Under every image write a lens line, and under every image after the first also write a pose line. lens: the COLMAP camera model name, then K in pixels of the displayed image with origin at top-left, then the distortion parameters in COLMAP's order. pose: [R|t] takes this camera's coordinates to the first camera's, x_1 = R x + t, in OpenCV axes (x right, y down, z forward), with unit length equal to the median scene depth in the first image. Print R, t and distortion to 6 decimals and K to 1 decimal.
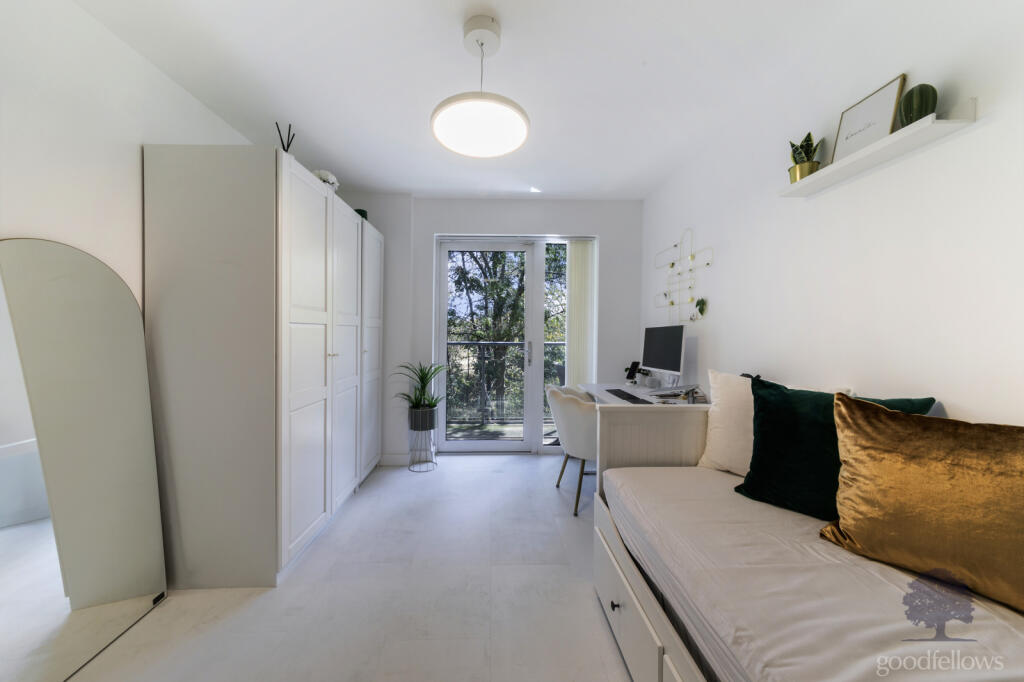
lens RADIAL K [[361.2, 0, 509.0], [0, 361.2, 337.4], [0, 0, 1]] dist [0.008395, -0.000367]
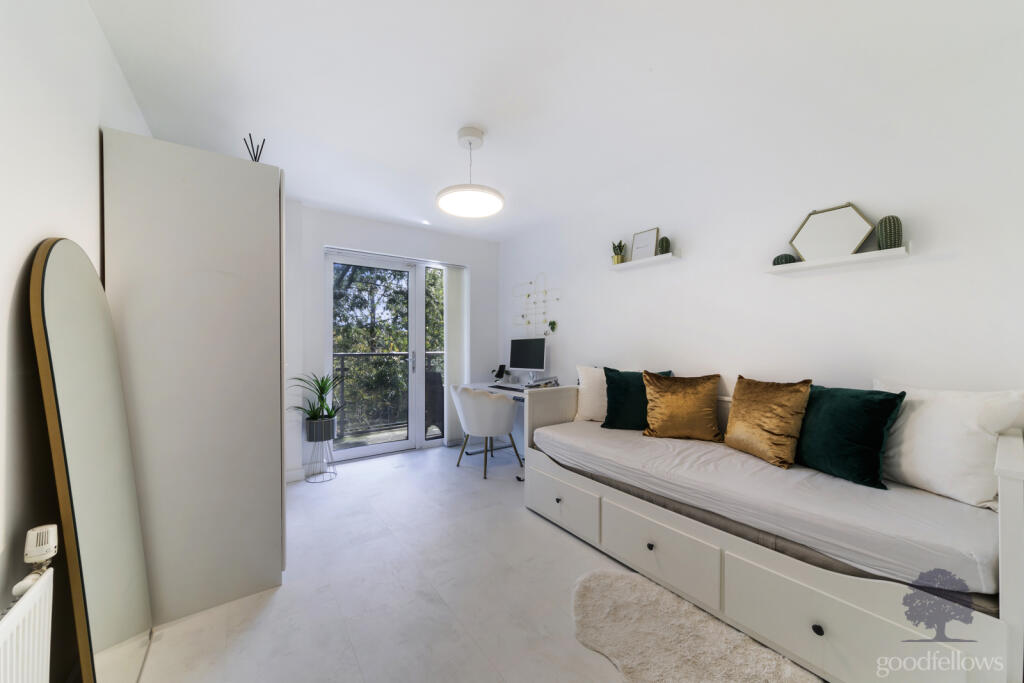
lens RADIAL K [[361.2, 0, 513.6], [0, 361.2, 343.9], [0, 0, 1]] dist [0.008395, -0.000367]
pose [[0.830784, -0.004395, 0.556578, -0.666584], [0.010308, 0.999919, -0.007491, 0.000187], [-0.556500, 0.011961, 0.830761, -0.256817]]
